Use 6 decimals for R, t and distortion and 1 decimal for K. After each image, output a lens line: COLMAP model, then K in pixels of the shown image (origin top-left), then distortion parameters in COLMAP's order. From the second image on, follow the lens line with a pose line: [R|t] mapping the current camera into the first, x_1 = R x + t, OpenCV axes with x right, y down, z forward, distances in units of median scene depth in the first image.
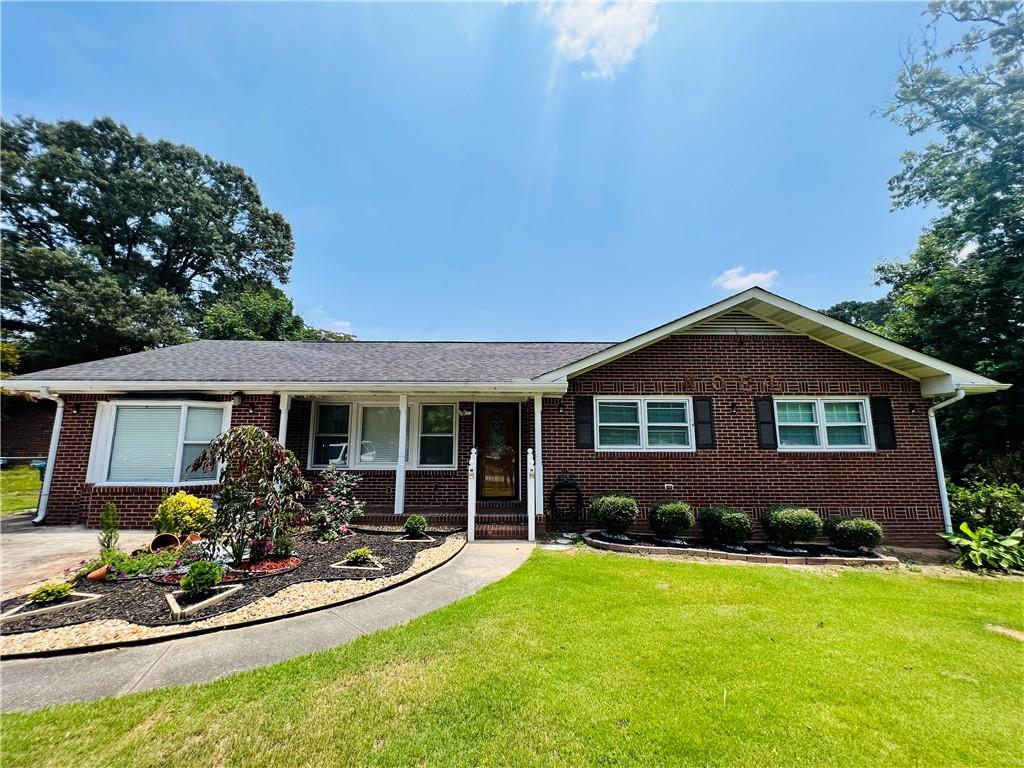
lens RADIAL K [[411.1, 0, 512.0], [0, 411.1, 384.0], [0, 0, 1]] dist [-0.001605, 0.000307]
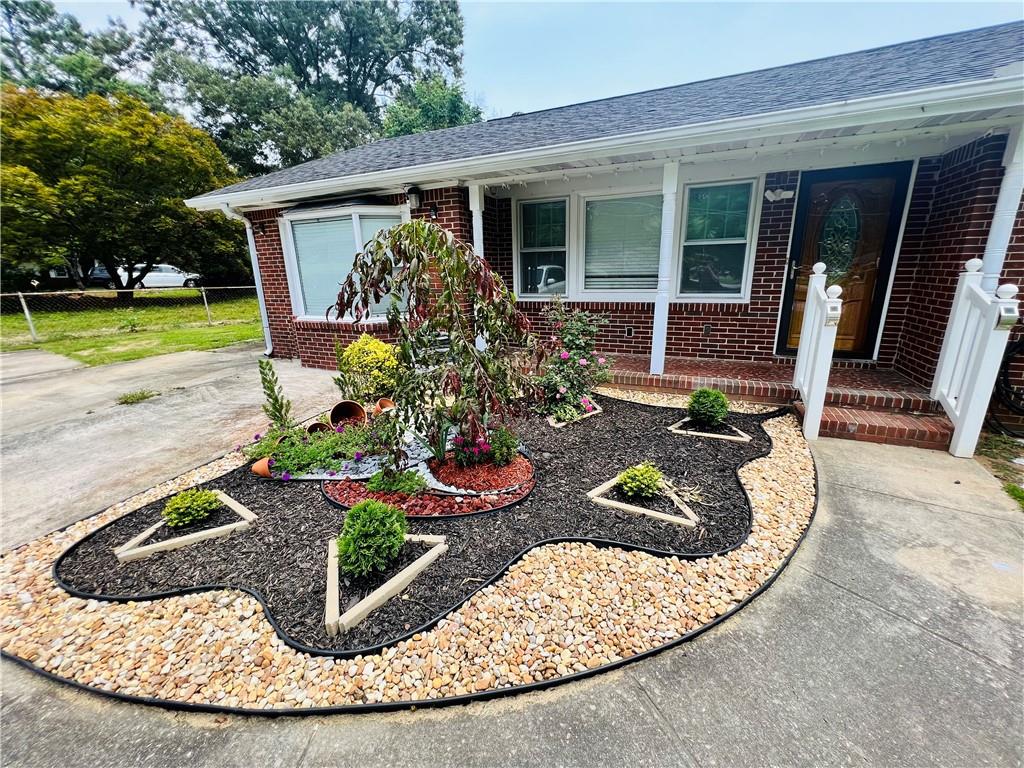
lens RADIAL K [[411.1, 0, 512.0], [0, 411.1, 384.0], [0, 0, 1]] dist [-0.001605, 0.000307]
pose [[0.909564, 0.087807, -0.406181, -0.205406], [0.087048, 0.915481, 0.392833, 0.060656], [0.406344, -0.392664, 0.825045, 0.361652]]
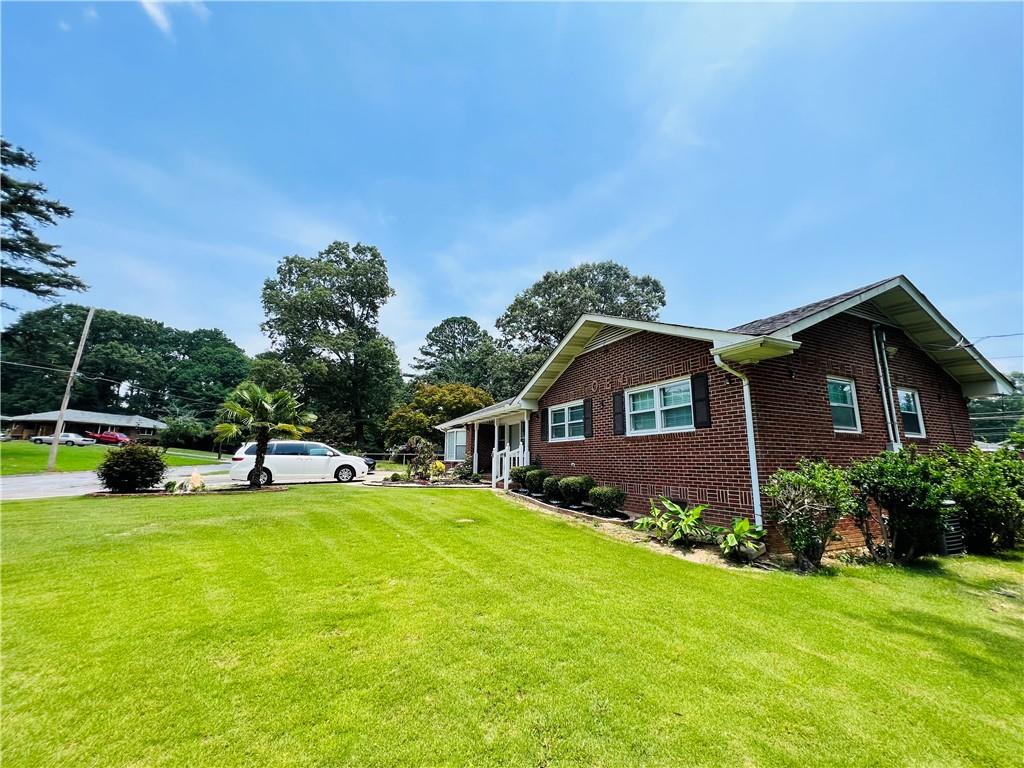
lens RADIAL K [[409.9, 0, 512.0], [0, 409.9, 384.0], [0, 0, 1]] dist [0.022368, 0.000104]
pose [[0.420726, -0.168658, -0.891372, 1.558203], [0.129085, 0.983698, -0.125199, 0.119267], [0.897957, -0.062388, 0.435638, 0.190937]]
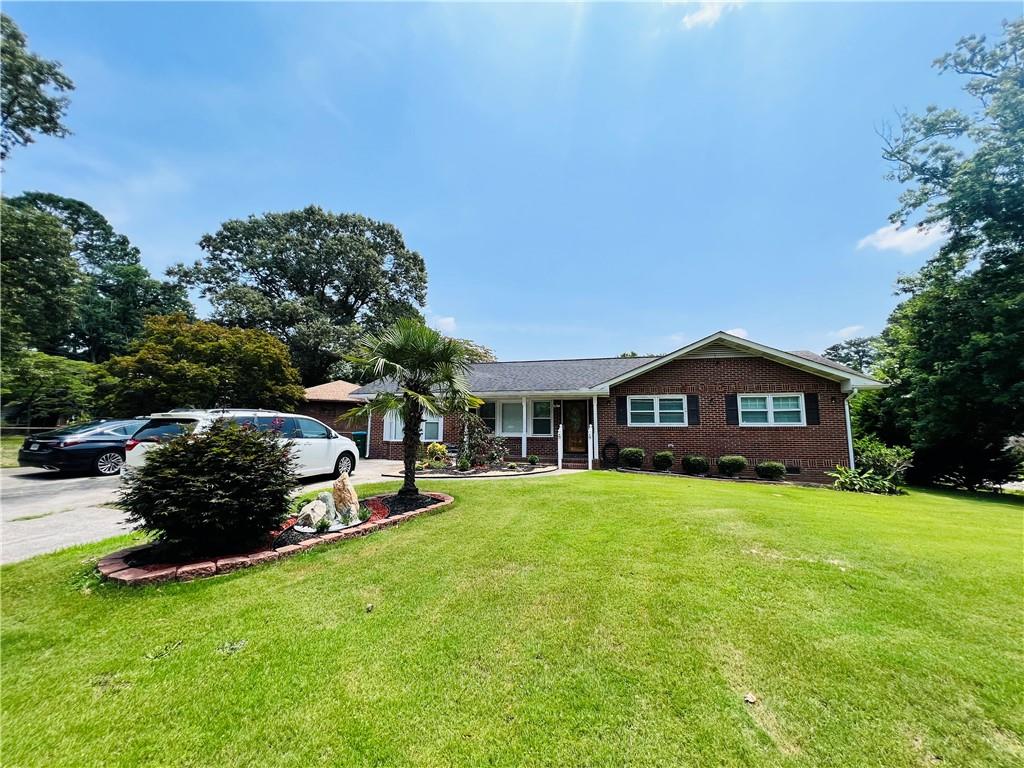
lens RADIAL K [[411.1, 0, 512.0], [0, 411.1, 384.0], [0, 0, 1]] dist [-0.001605, 0.000307]
pose [[0.968652, -0.025965, -0.247060, 0.155295], [0.032032, 0.999275, 0.020570, -0.074752], [0.246346, -0.027839, 0.968782, -0.858587]]
